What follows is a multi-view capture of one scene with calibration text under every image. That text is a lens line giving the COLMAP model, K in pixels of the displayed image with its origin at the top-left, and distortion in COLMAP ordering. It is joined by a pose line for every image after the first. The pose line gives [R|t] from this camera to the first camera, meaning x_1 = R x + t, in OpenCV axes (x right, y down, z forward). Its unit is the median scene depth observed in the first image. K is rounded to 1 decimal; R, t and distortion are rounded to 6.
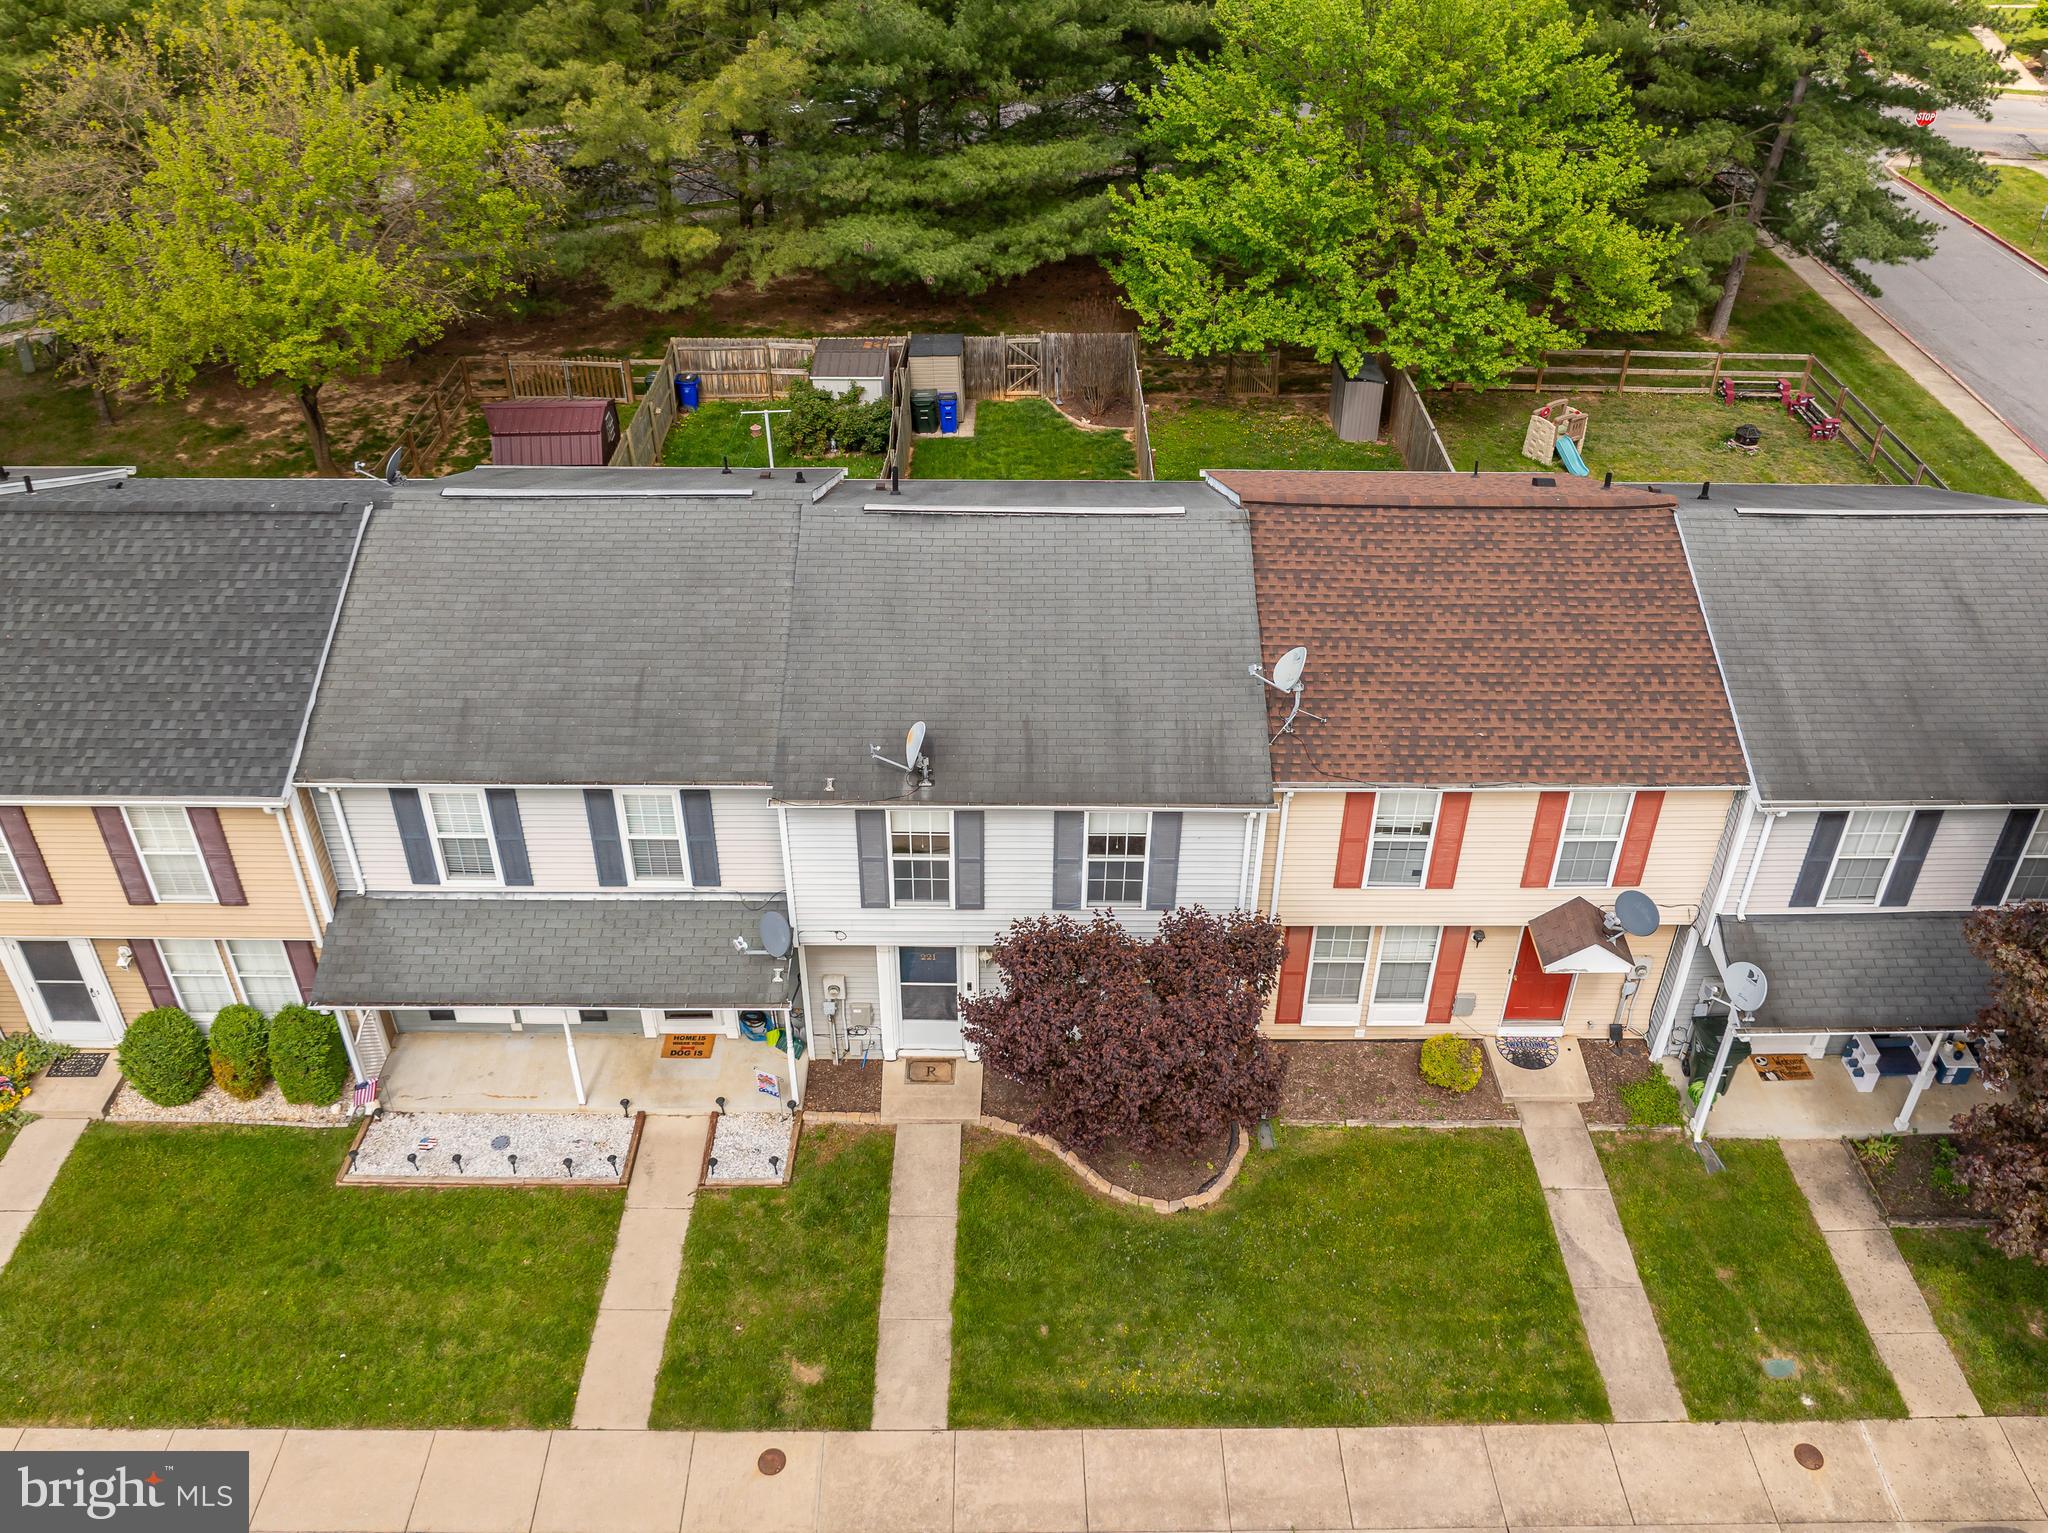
lens RADIAL K [[1629.7, 0, 1022.2], [0, 1629.7, 671.1], [0, 0, 1]] dist [-0.032682, -0.001835]
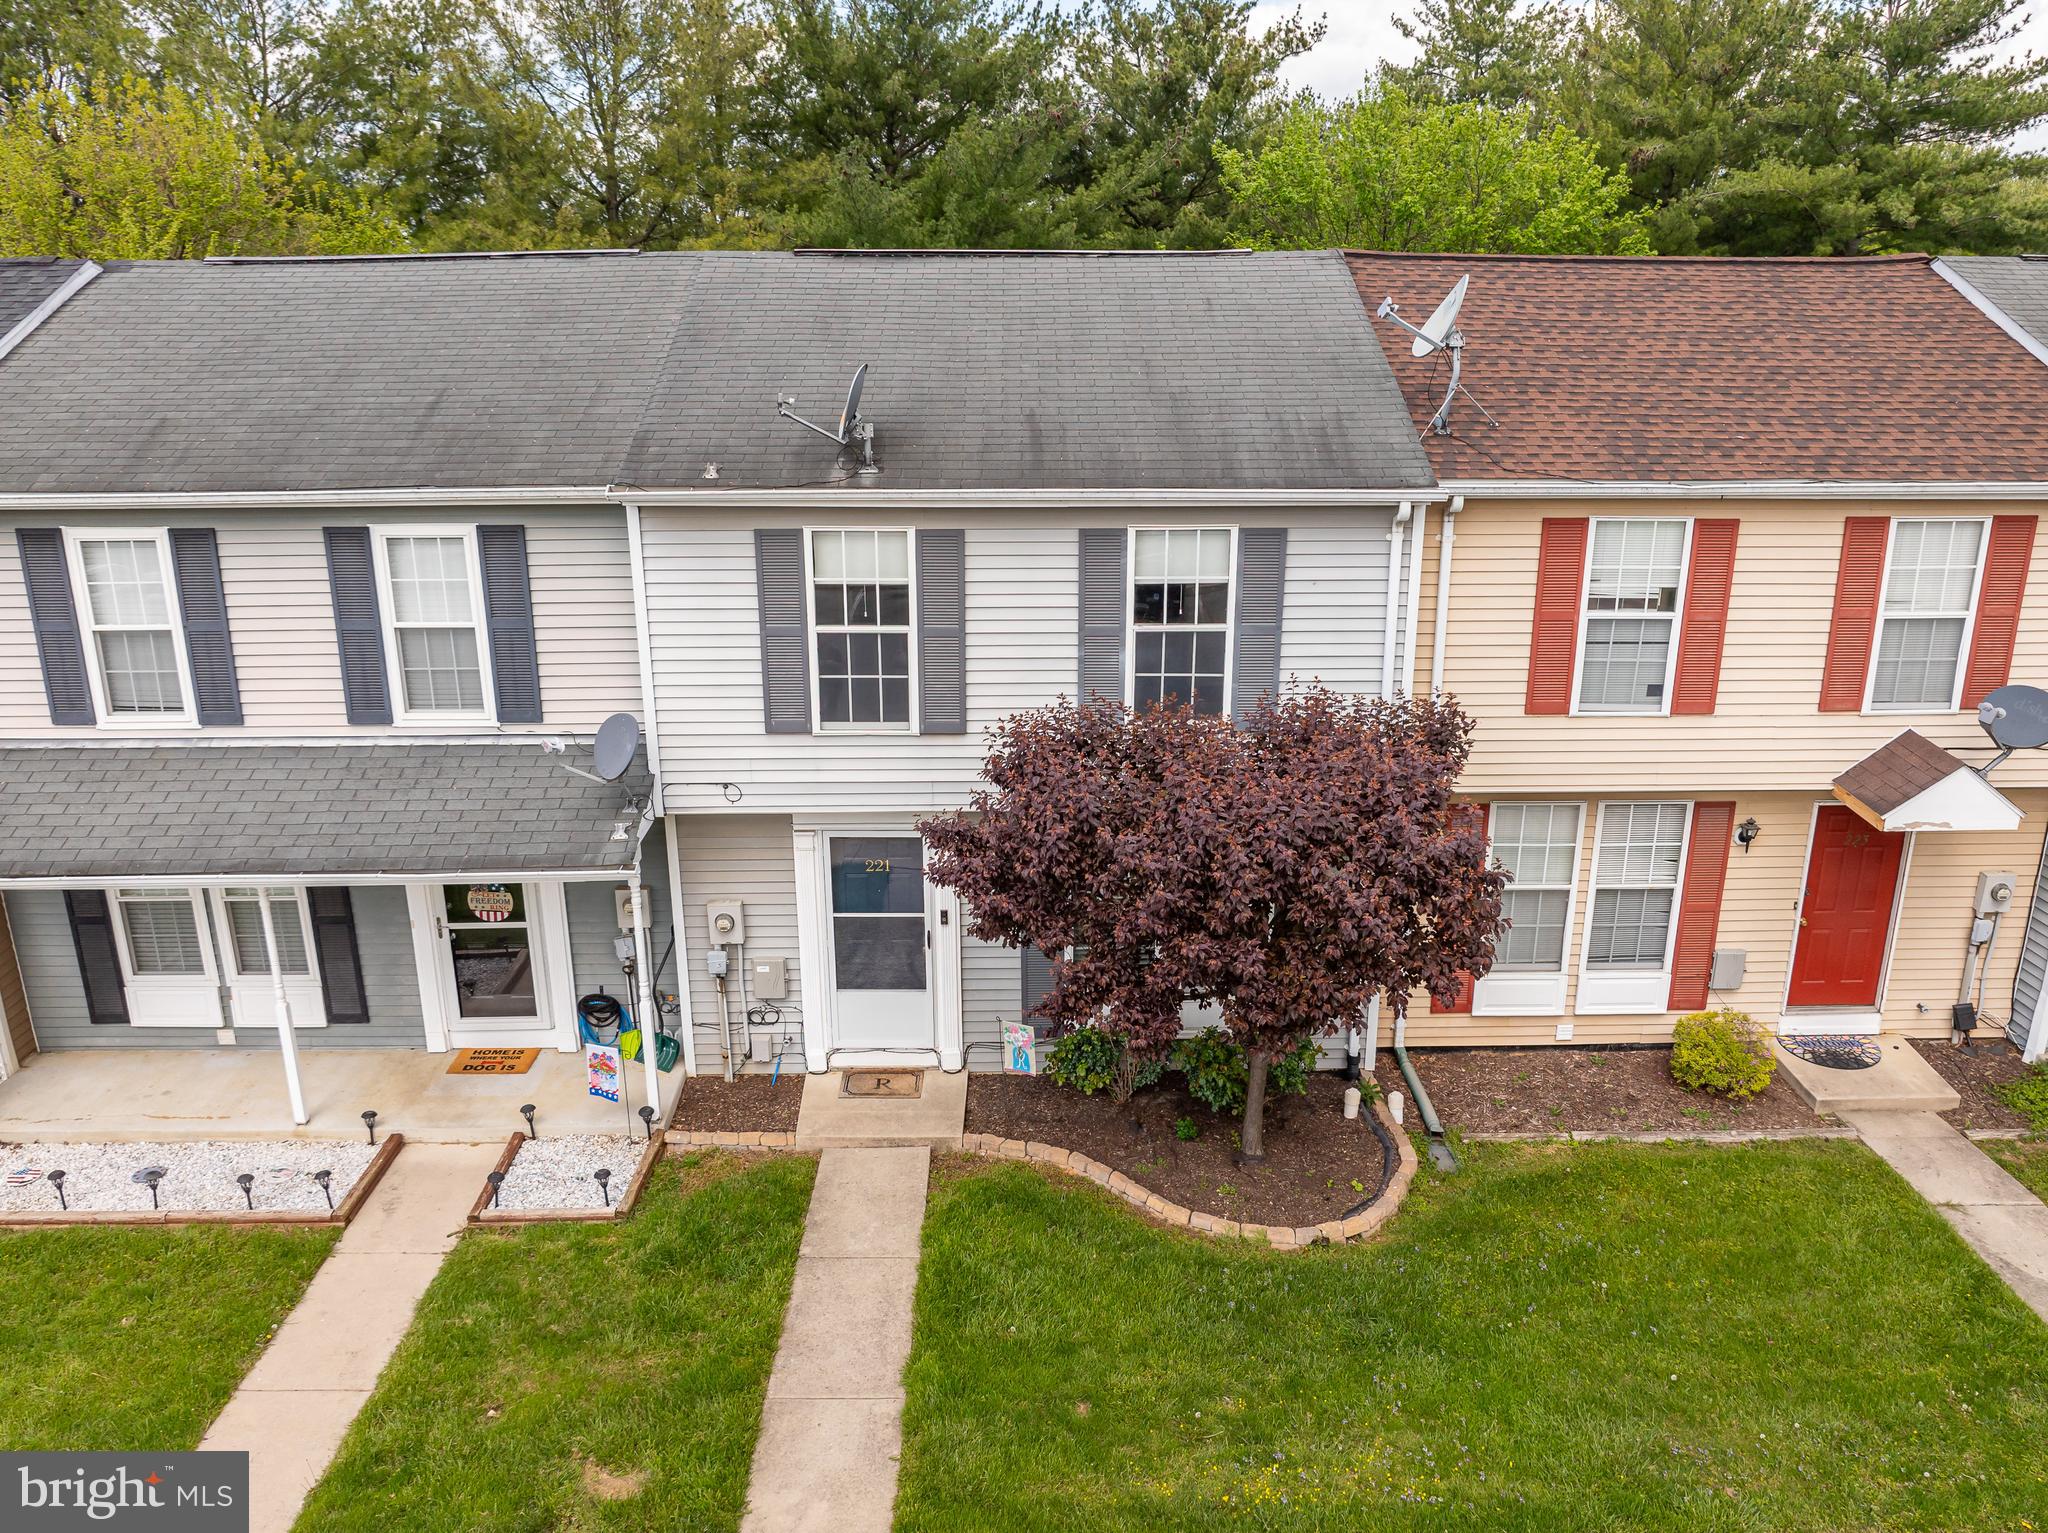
lens RADIAL K [[1558.6, 0, 1032.3], [0, 1558.6, 818.4], [0, 0, 1]] dist [-0.037310, -0.008696]
pose [[0.999870, -0.011589, 0.011234, -0.005405], [0.014114, 0.965449, -0.260208, 0.326165], [-0.007830, 0.260333, 0.965487, 0.437830]]
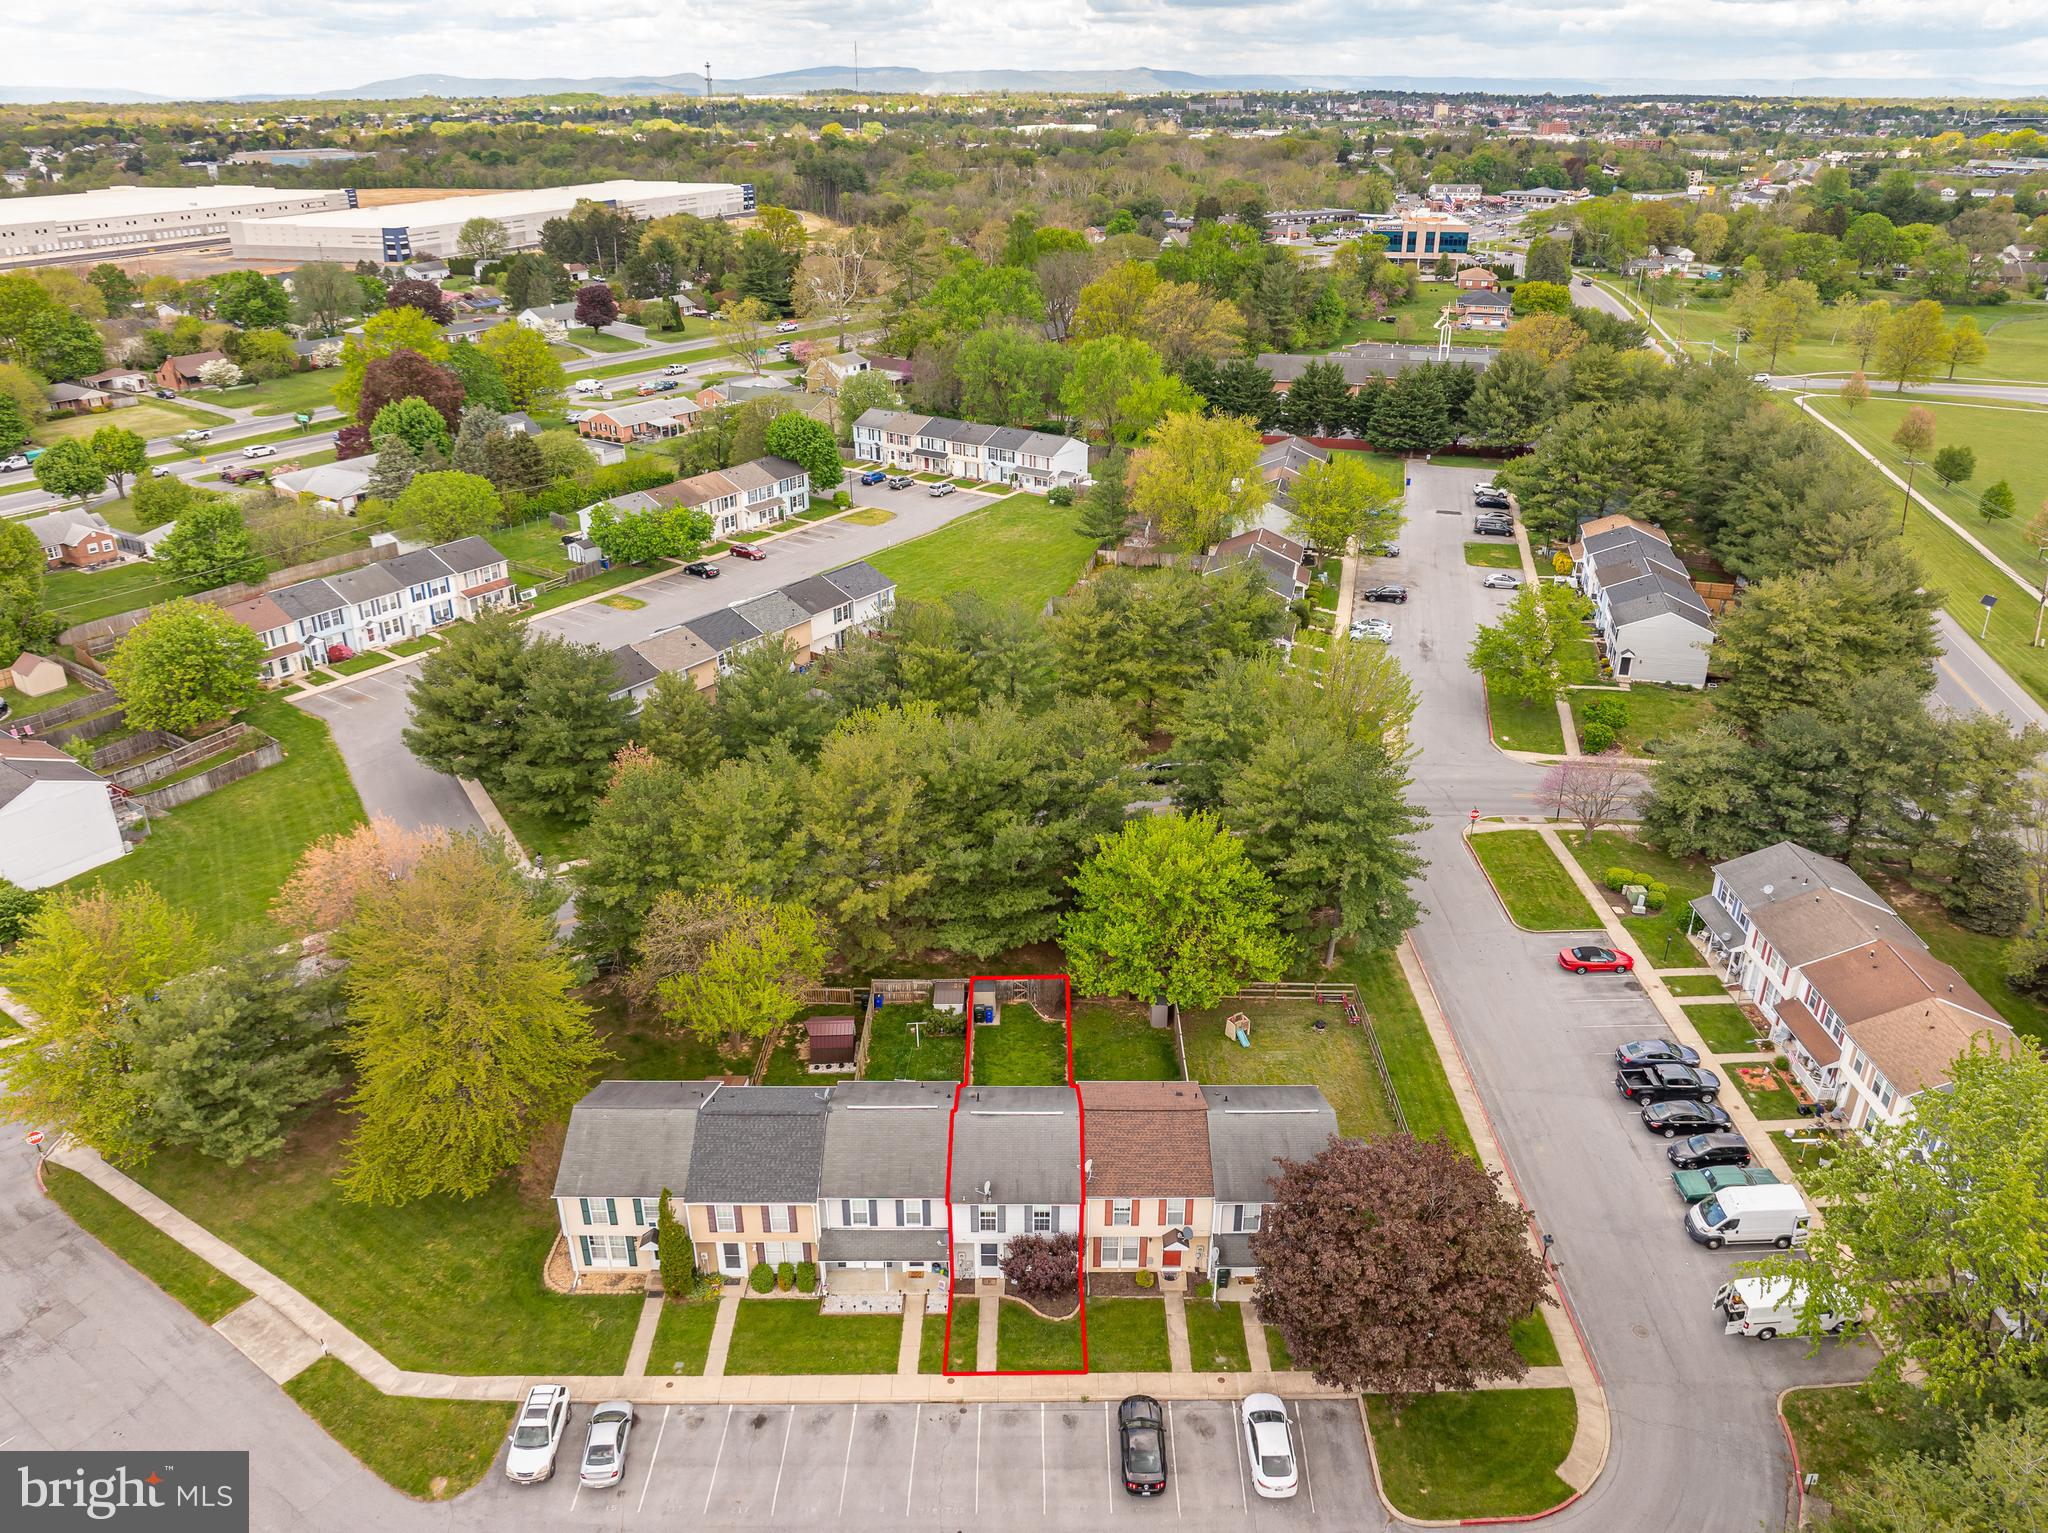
lens RADIAL K [[1462.2, 0, 1024.0], [0, 1462.2, 766.5], [0, 0, 1]] dist [-0.033884, -0.006096]
pose [[0.999969, -0.004586, -0.006362, 0.041641], [0.003573, 0.988524, -0.151025, -0.376327], [0.006982, 0.150998, 0.988509, -2.283664]]
